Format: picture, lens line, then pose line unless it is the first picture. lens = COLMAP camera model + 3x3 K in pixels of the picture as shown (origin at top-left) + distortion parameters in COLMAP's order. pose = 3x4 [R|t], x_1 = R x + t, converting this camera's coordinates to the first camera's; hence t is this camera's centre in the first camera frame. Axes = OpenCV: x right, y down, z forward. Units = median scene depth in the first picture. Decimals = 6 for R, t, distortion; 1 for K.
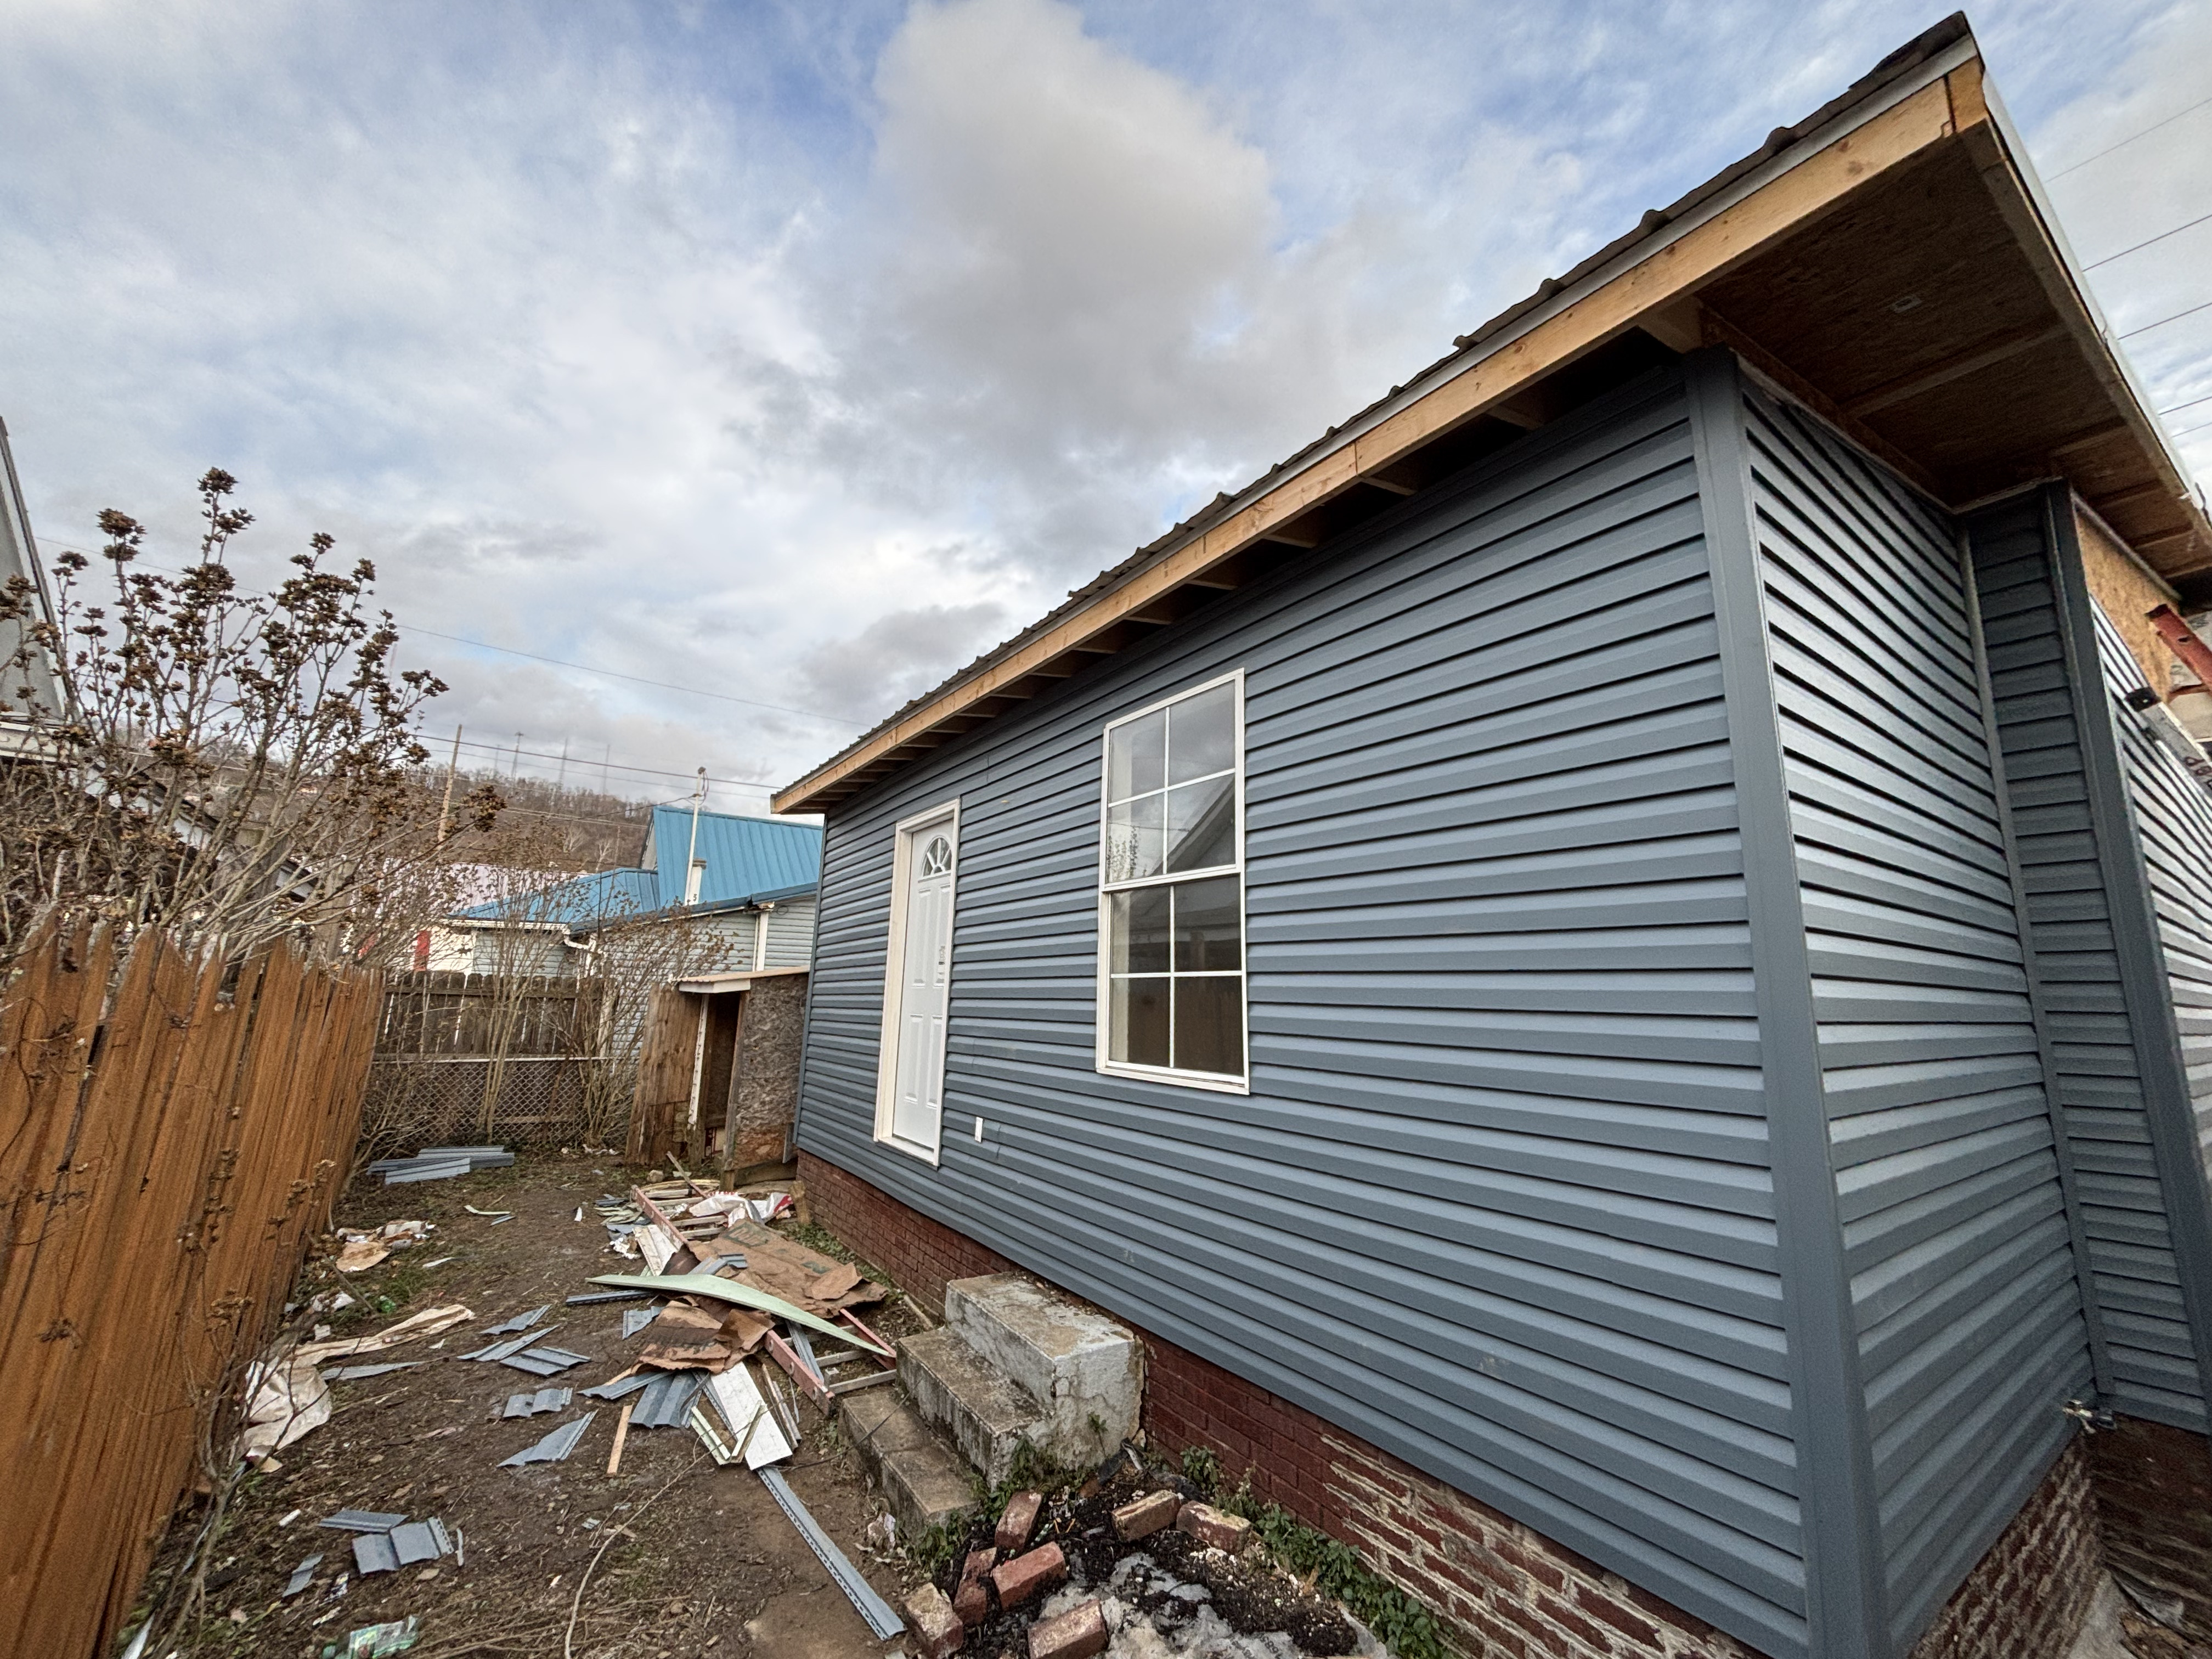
lens RADIAL K [[876.6, 0, 1102.5], [0, 876.6, 826.5], [0, 0, 1]] dist [0.012424, -0.010246]
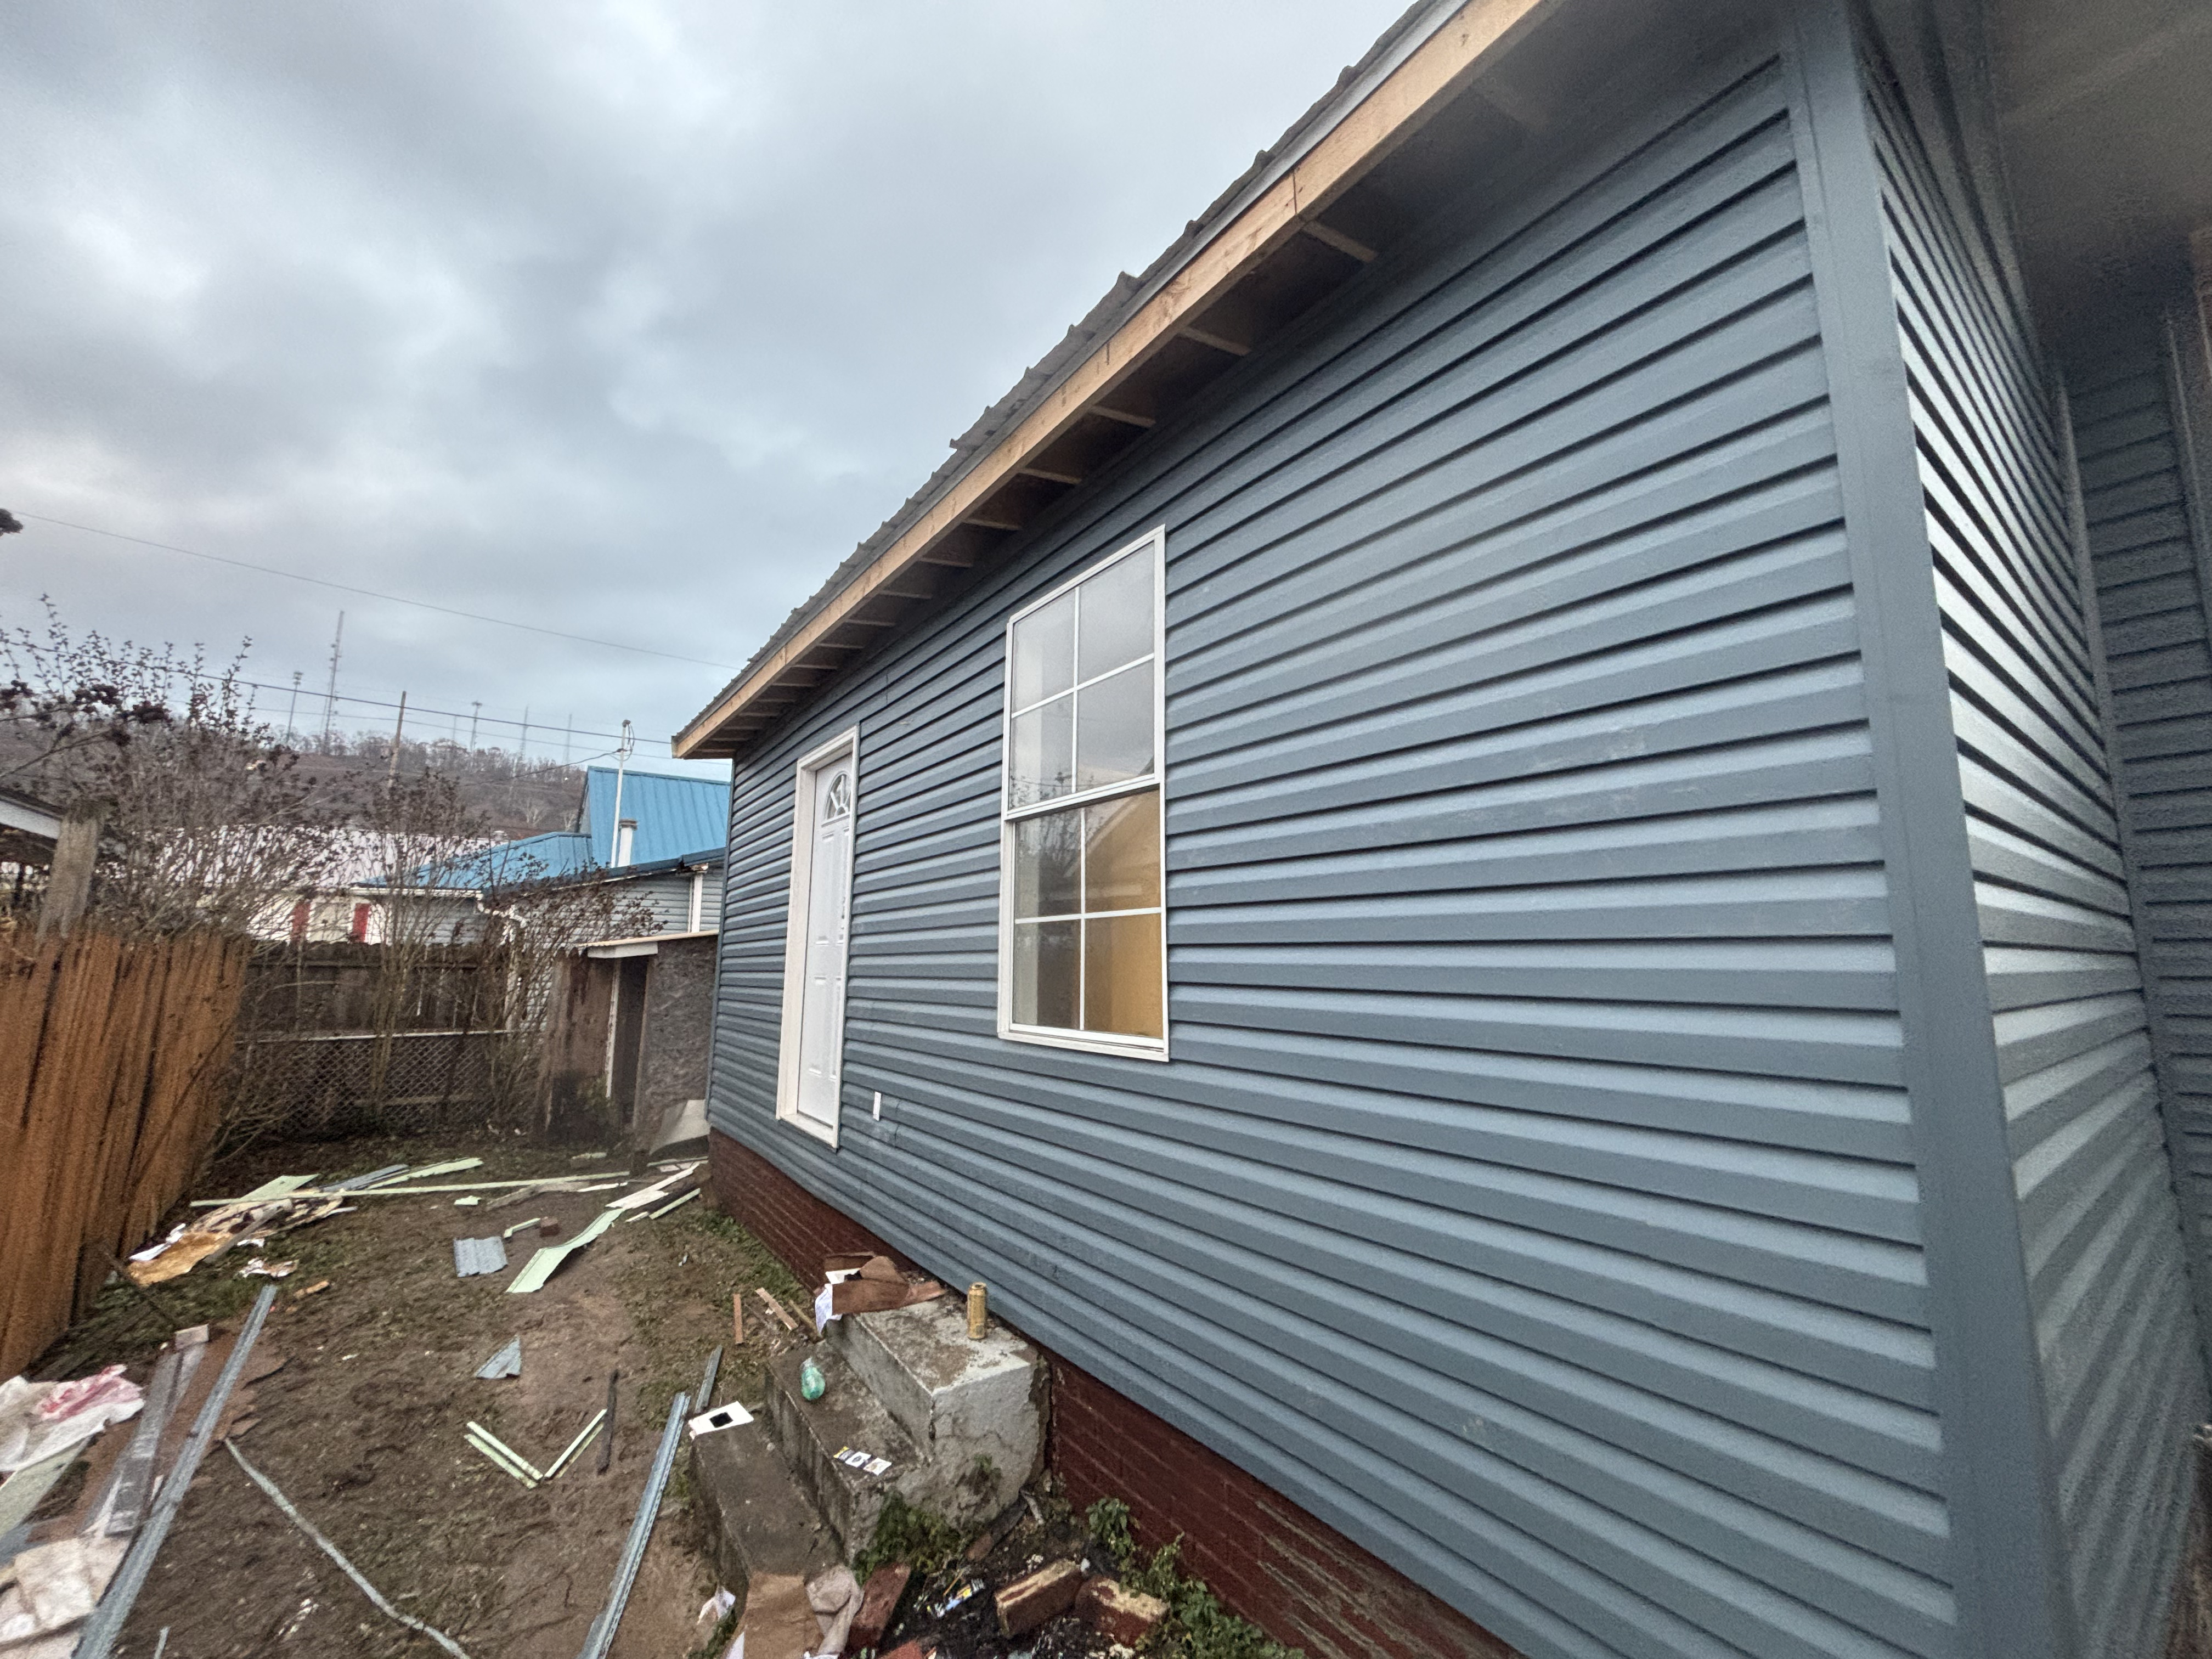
lens RADIAL K [[879.7, 0, 1096.1], [0, 879.7, 825.6], [0, 0, 1]] dist [-0.000943, -0.001009]
pose [[0.999639, -0.015411, 0.022023, 0.069662], [0.014530, 0.999108, 0.039638, 0.049358], [-0.022614, -0.039304, 0.998971, 0.179529]]
